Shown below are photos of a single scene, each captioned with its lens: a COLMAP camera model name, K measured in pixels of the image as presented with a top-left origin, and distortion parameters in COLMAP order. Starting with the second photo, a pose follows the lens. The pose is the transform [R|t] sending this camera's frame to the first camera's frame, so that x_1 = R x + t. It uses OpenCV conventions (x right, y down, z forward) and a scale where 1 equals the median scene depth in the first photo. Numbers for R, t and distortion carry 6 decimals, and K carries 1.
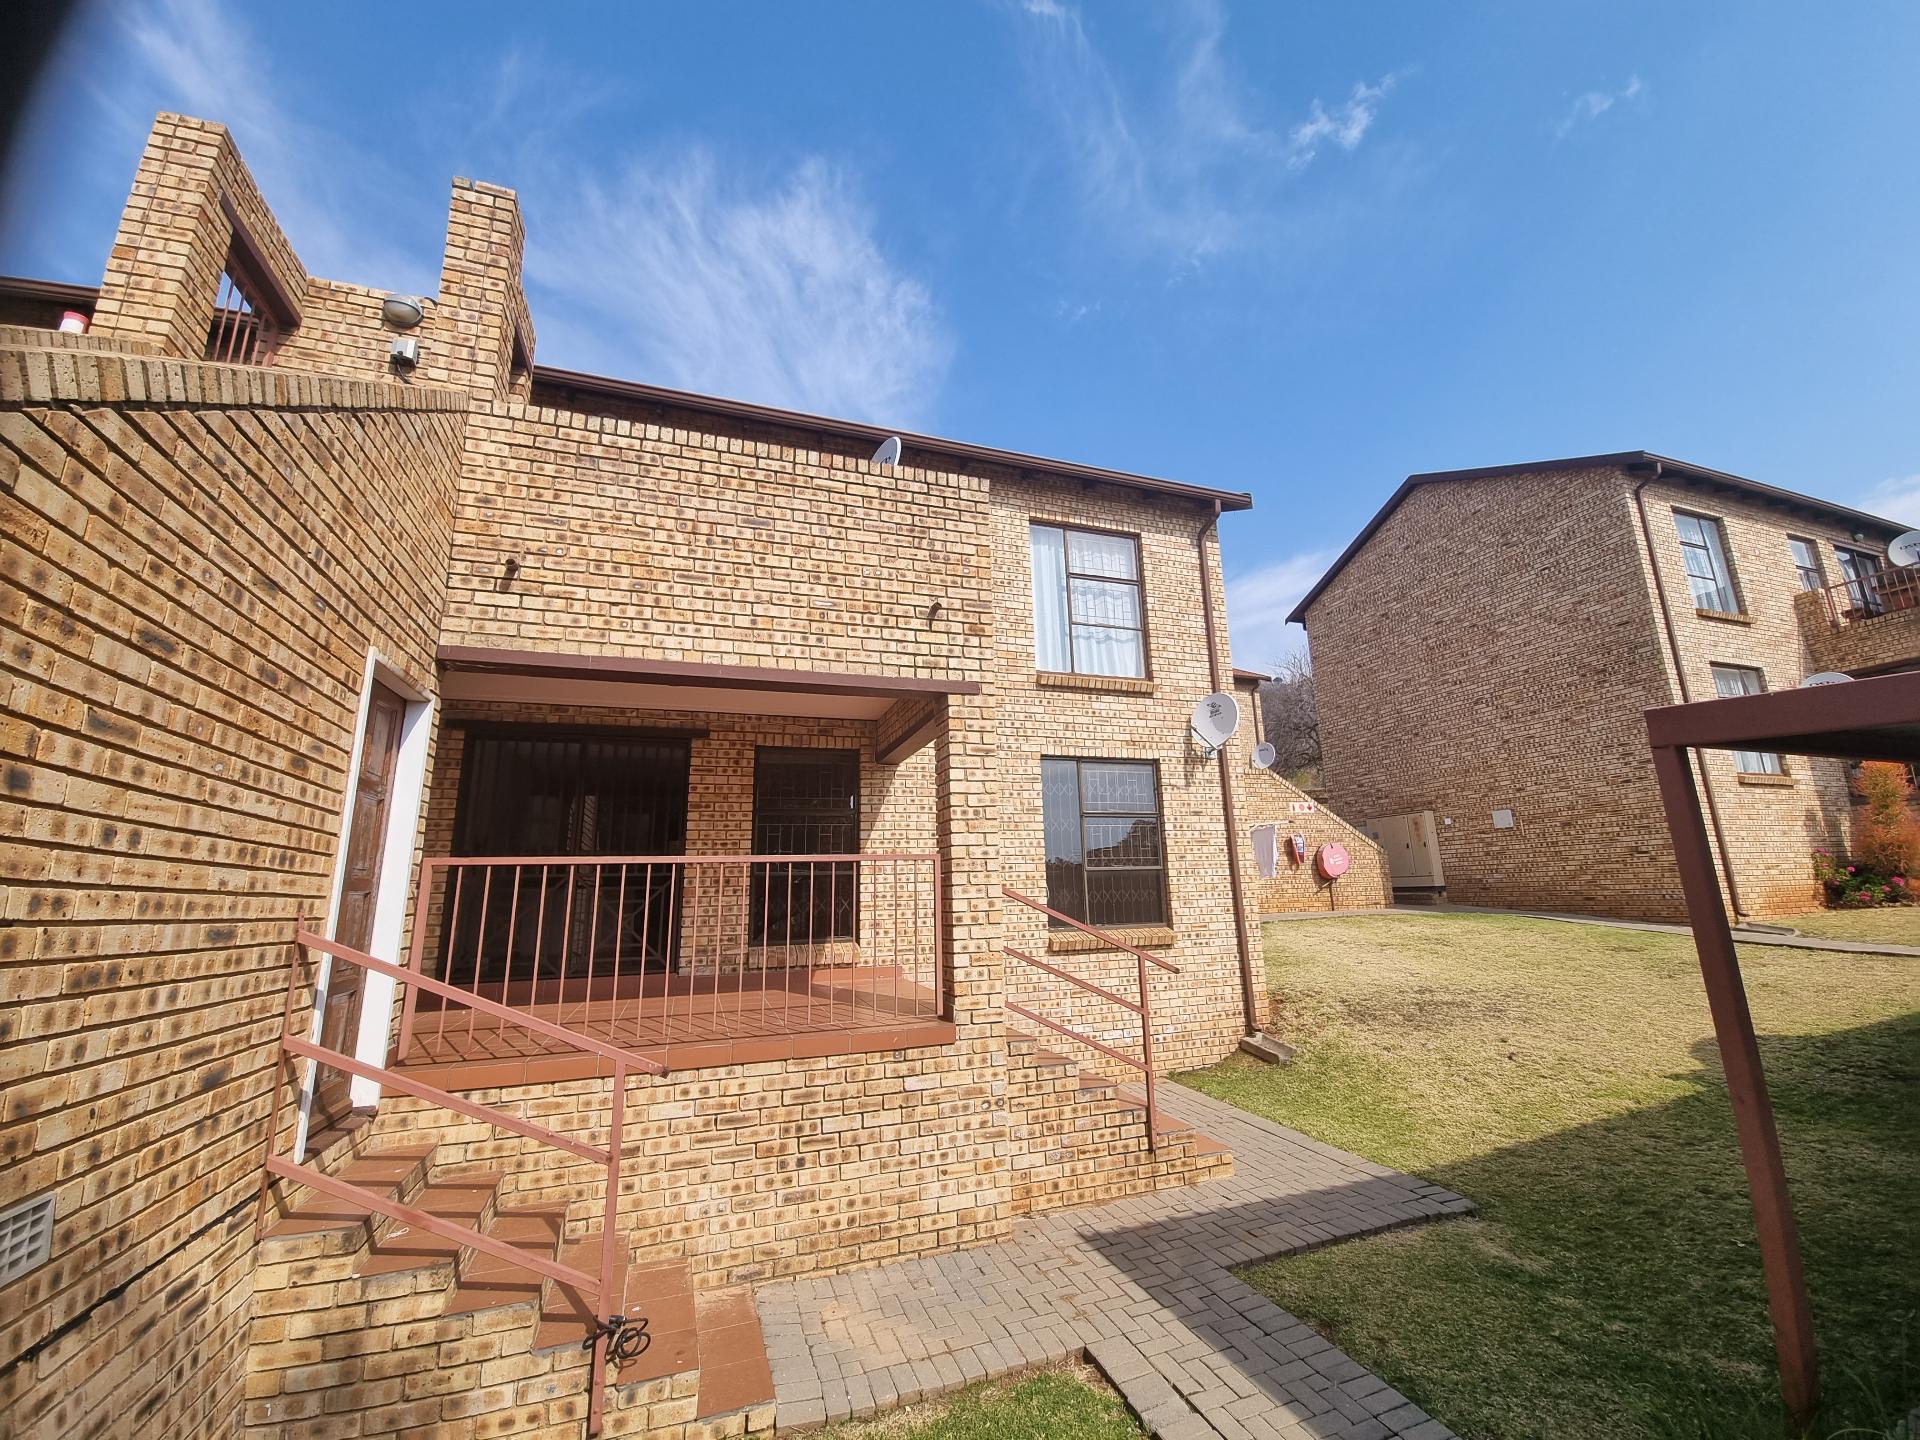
lens RADIAL K [[782.4, 0, 980.5], [0, 782.4, 721.7], [0, 0, 1]] dist [0.010377, -0.004881]
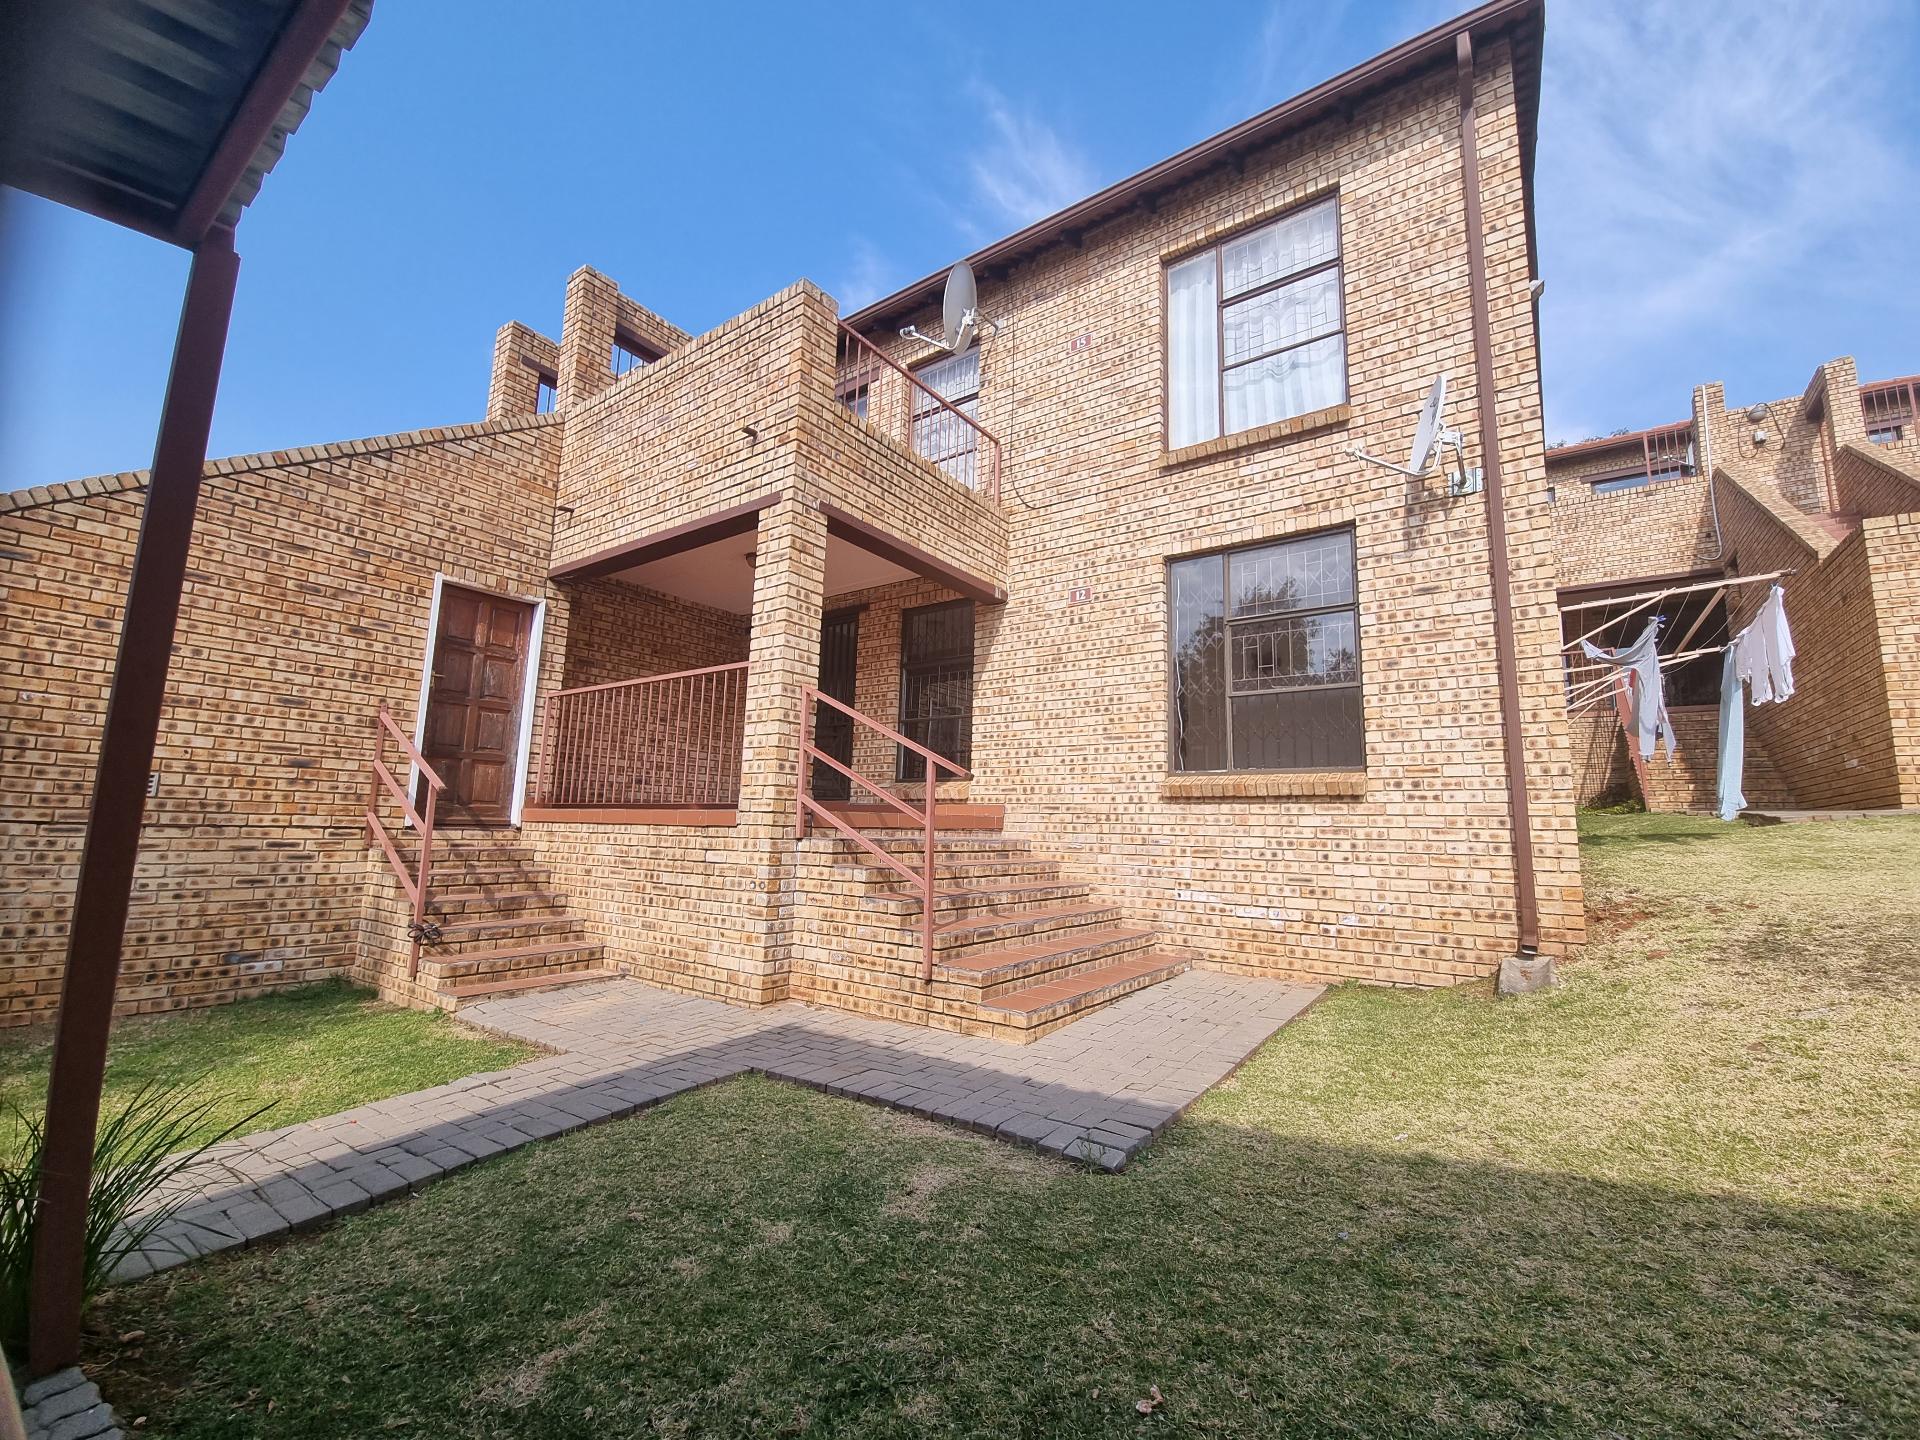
lens RADIAL K [[782.4, 0, 980.5], [0, 782.4, 721.7], [0, 0, 1]] dist [0.010377, -0.004881]
pose [[0.570391, -0.073306, -0.818096, 0.731531], [0.140988, 0.989965, 0.009593, 0.209135], [0.809183, -0.120813, 0.575002, 0.459426]]
